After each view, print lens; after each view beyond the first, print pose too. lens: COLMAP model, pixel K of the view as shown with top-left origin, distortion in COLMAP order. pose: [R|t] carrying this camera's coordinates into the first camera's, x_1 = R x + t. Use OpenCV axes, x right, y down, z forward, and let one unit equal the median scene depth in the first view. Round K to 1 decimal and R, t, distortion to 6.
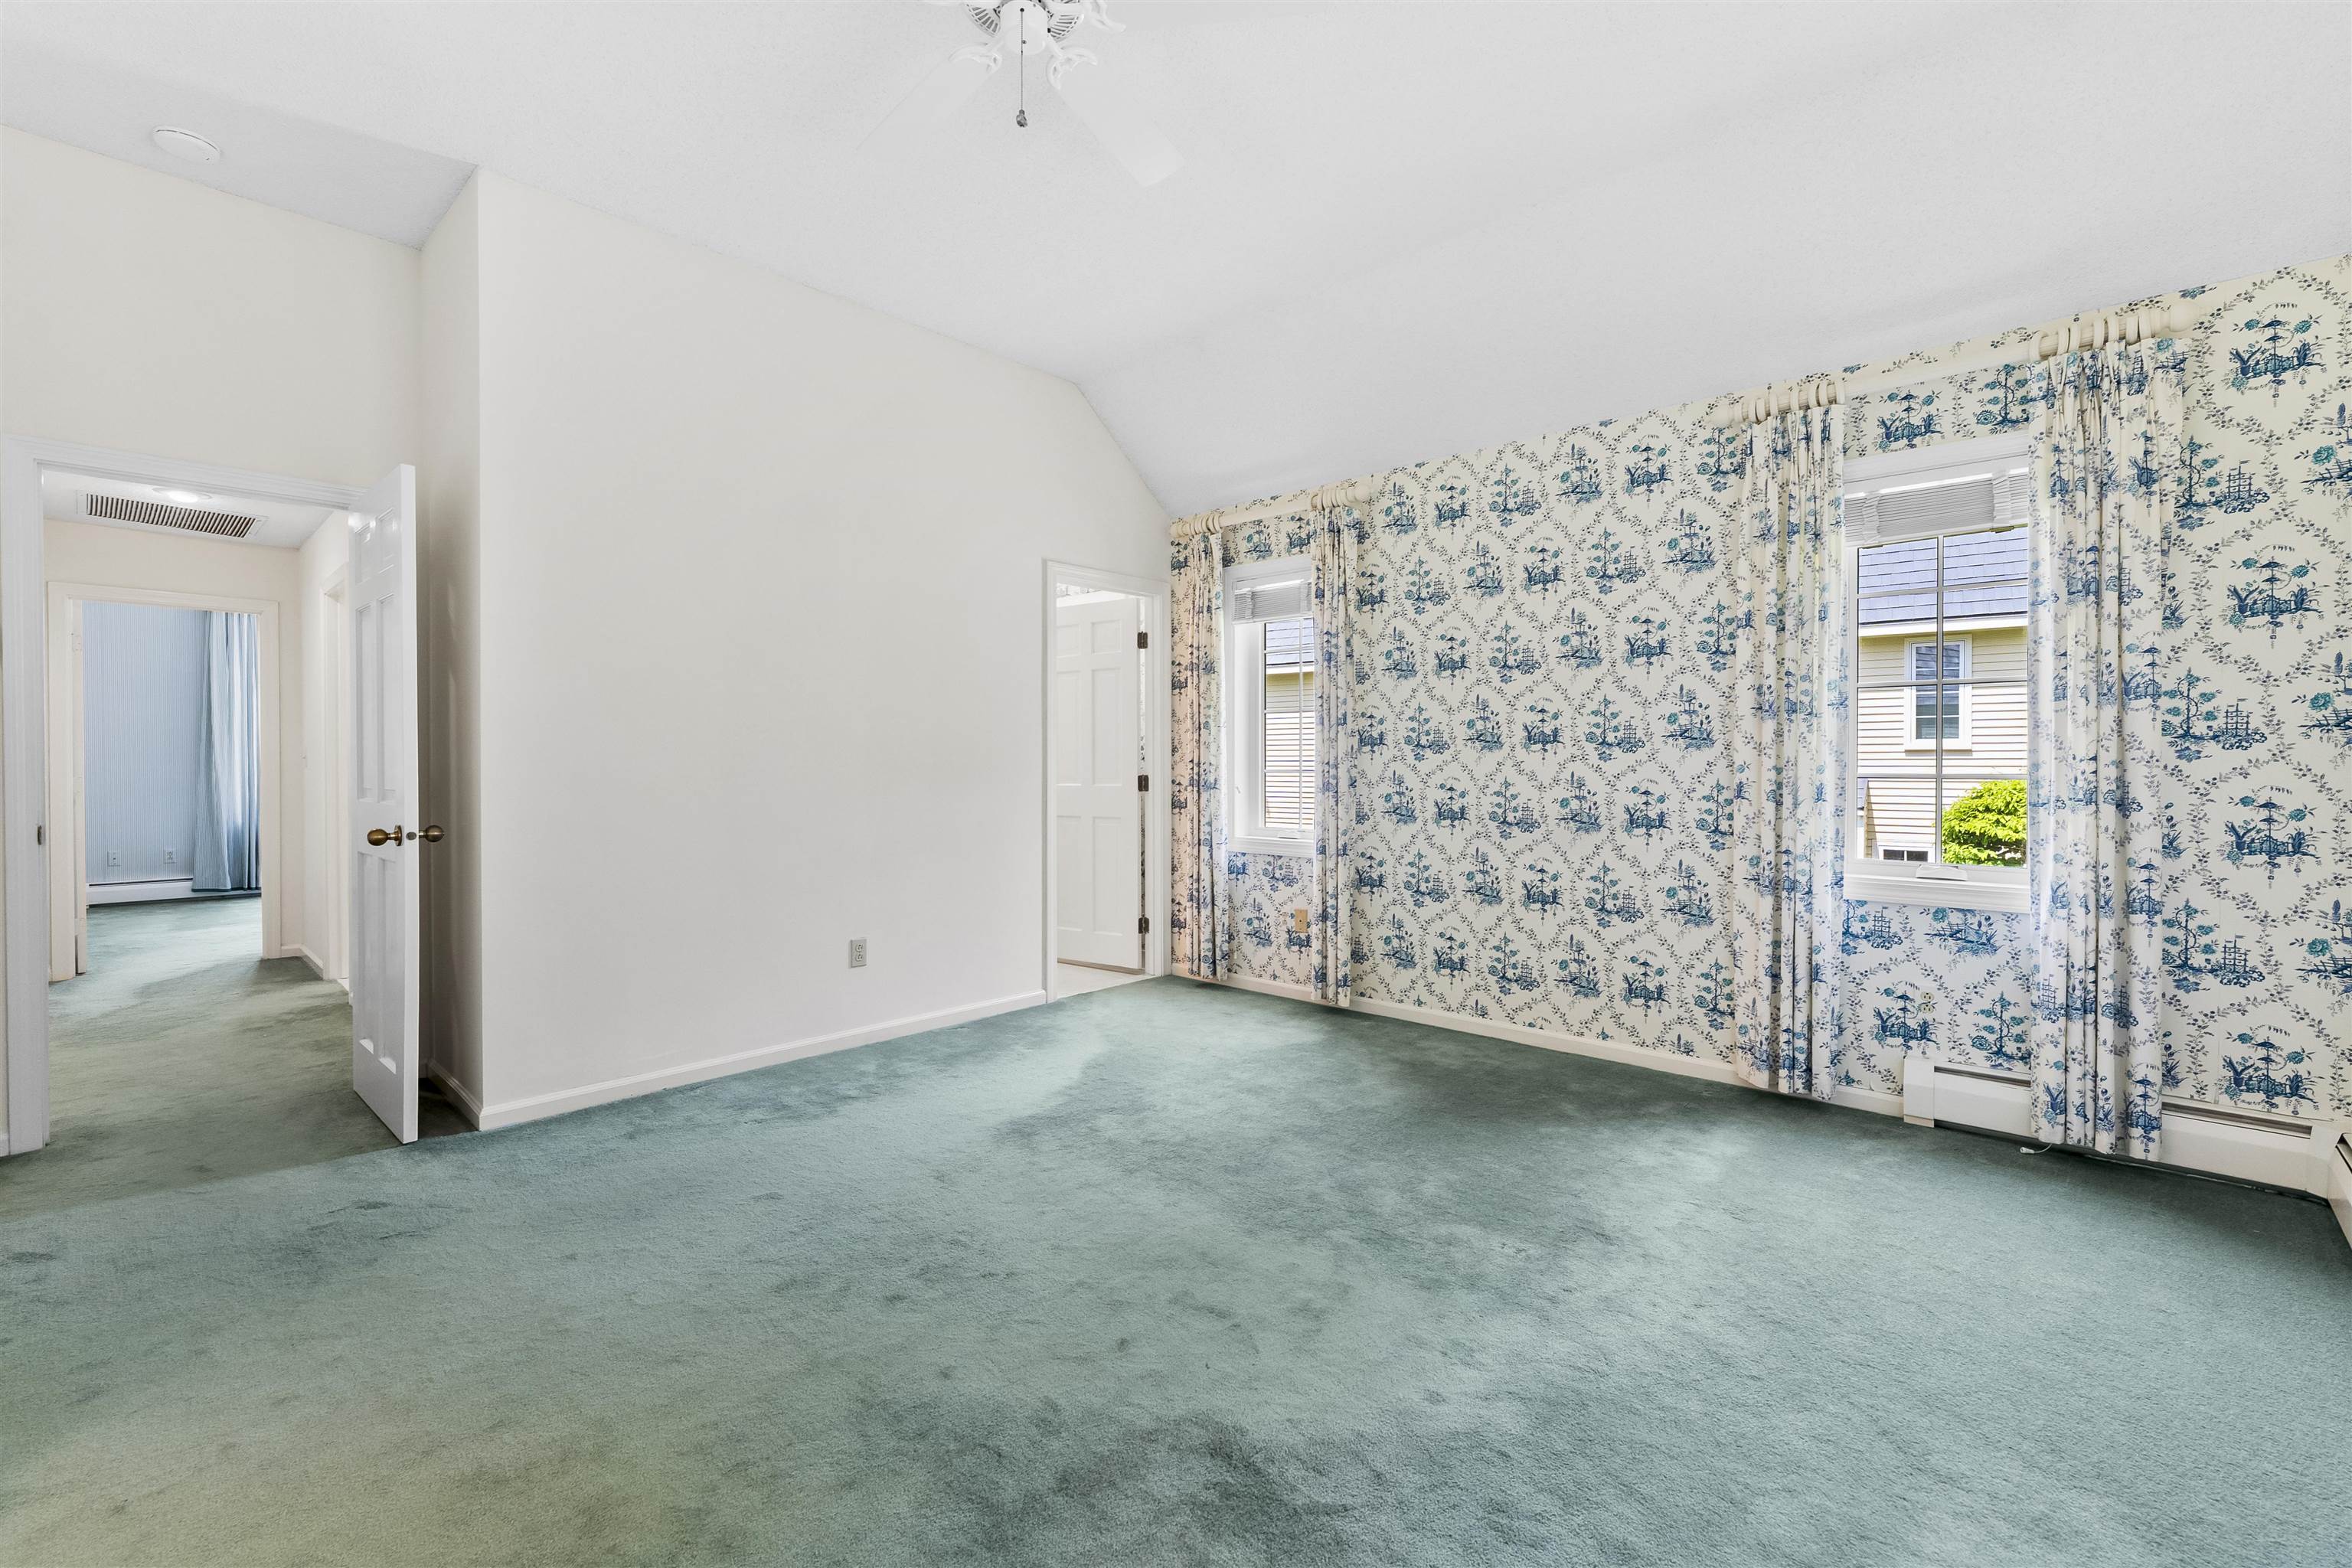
lens RADIAL K [[1029.4, 0, 1190.3], [0, 1029.4, 774.1], [0, 0, 1]] dist [-0.003066, -0.001293]
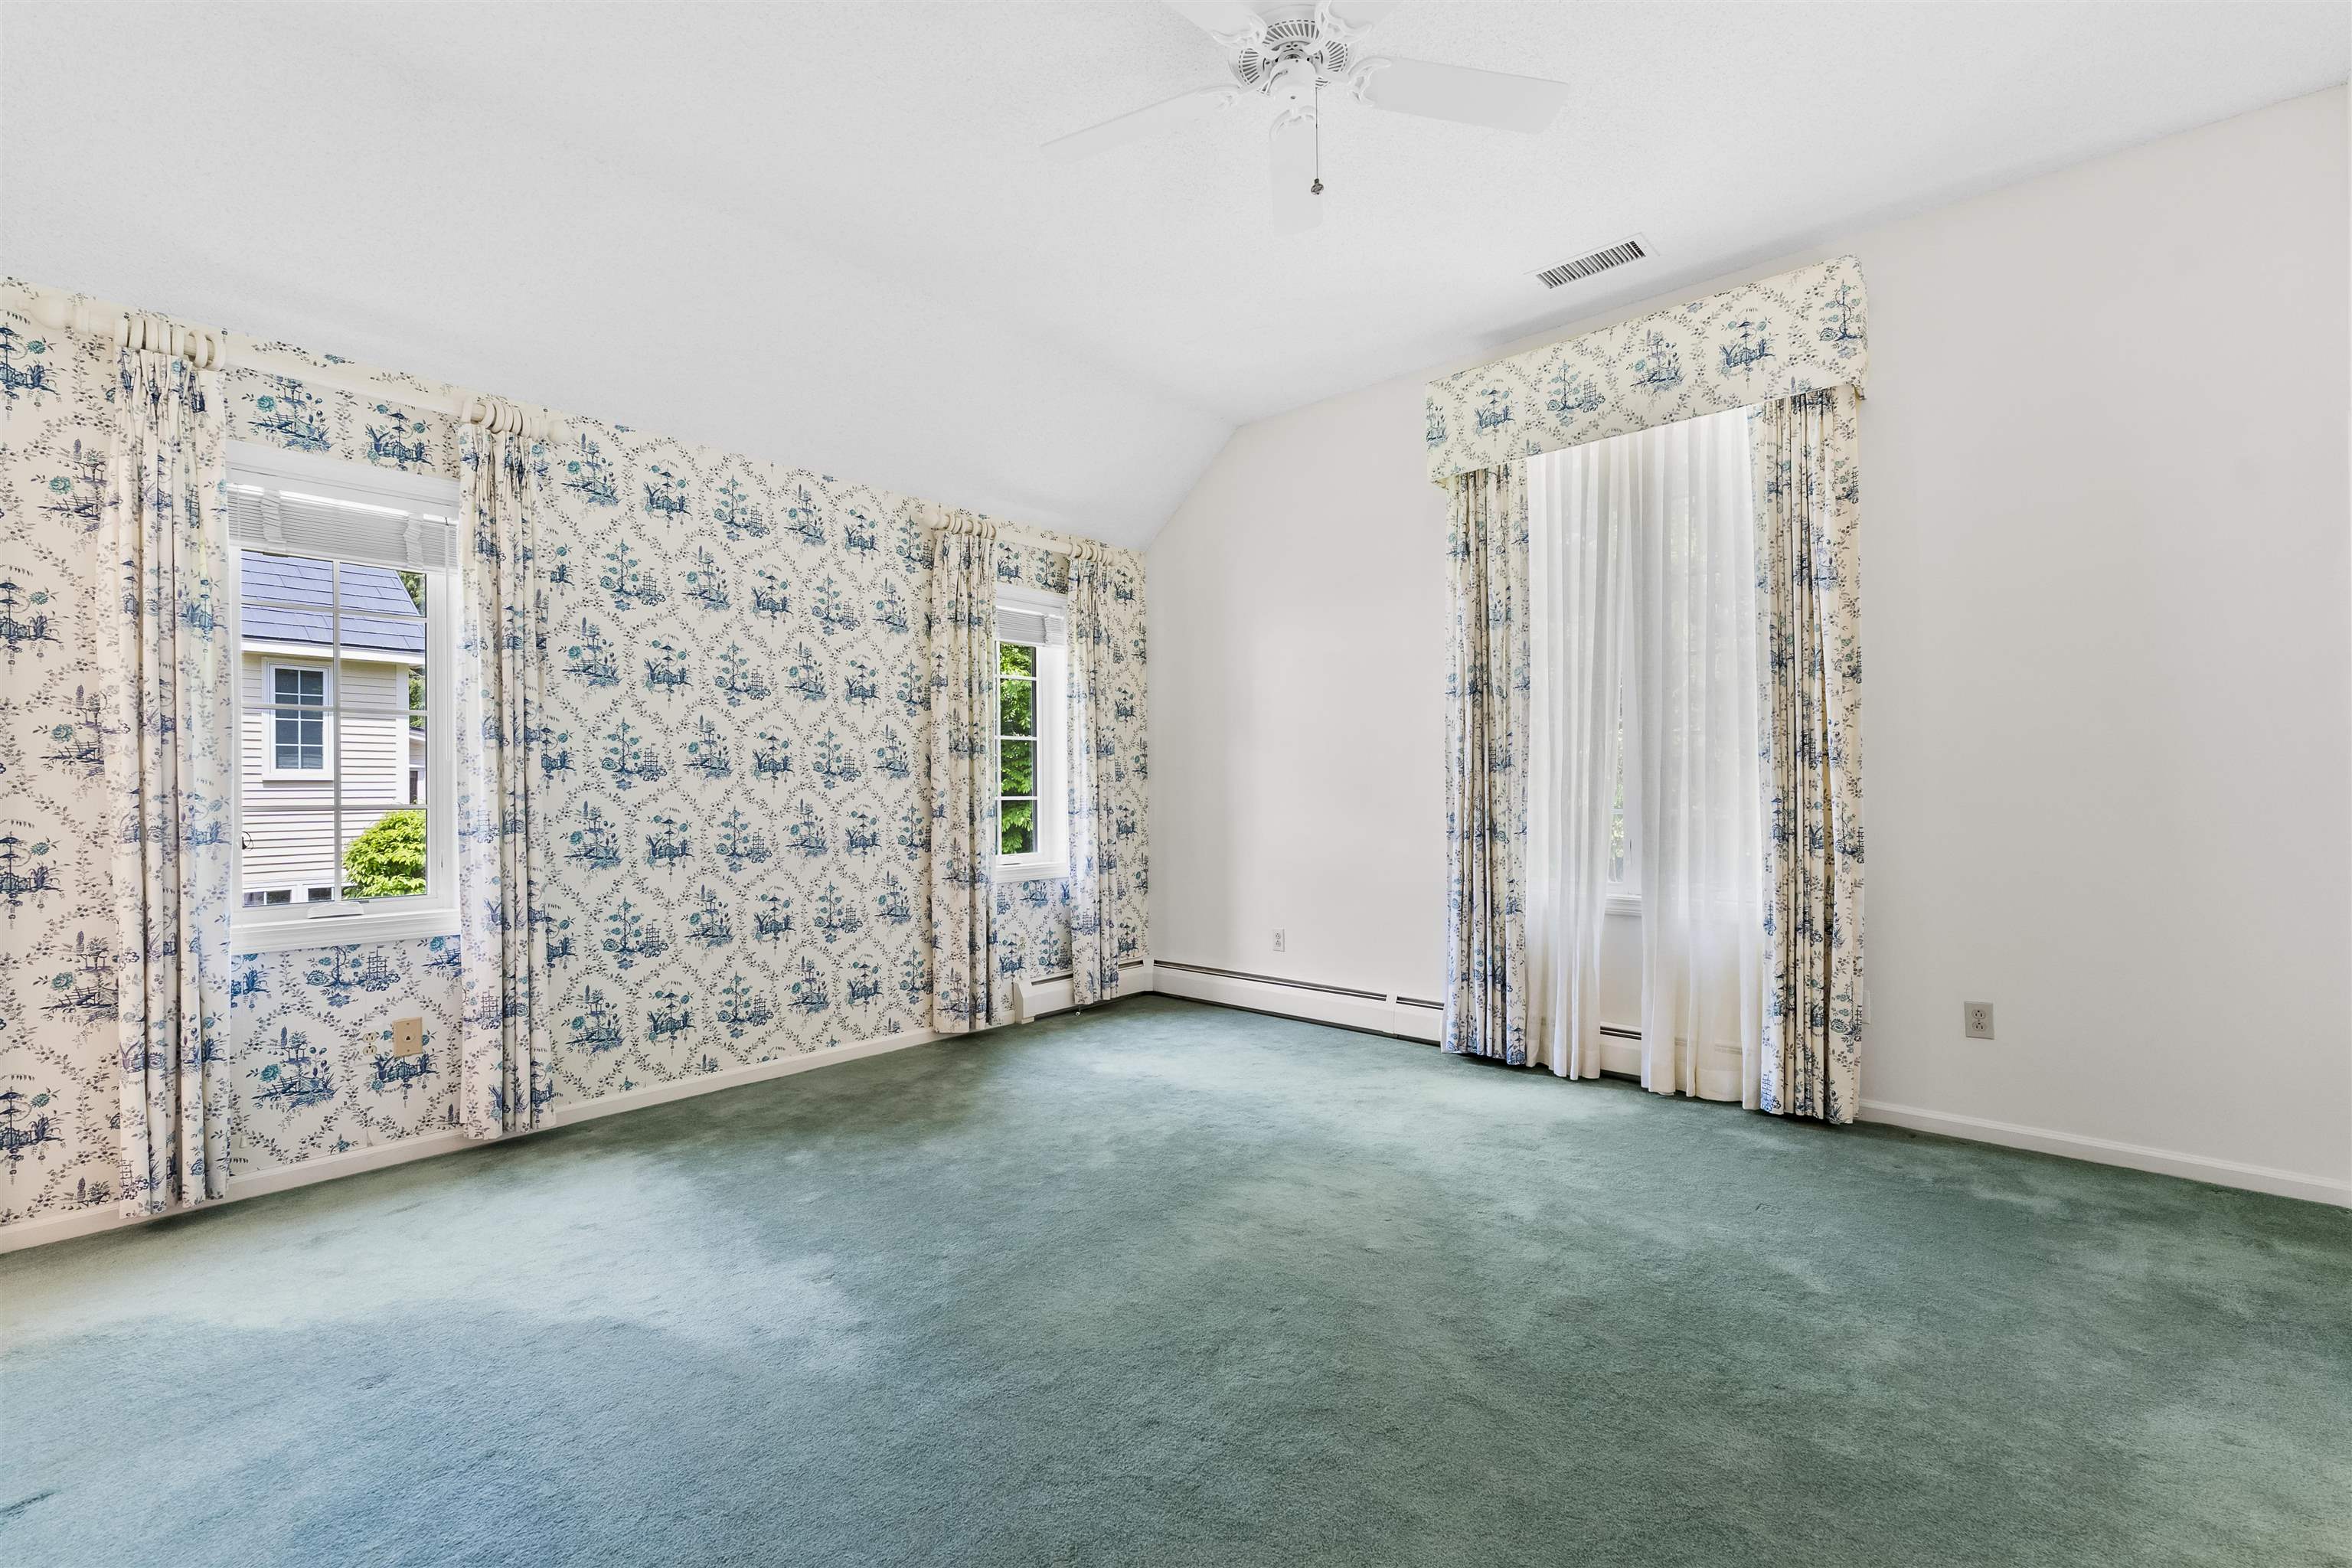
lens RADIAL K [[1029.4, 0, 1201.1], [0, 1029.4, 788.2], [0, 0, 1]] dist [-0.003066, -0.001293]
pose [[-0.053802, 0.000497, 0.998551, -0.631430], [0.017734, 0.999843, 0.000458, -0.006170], [-0.998394, 0.017732, -0.053803, 0.601391]]
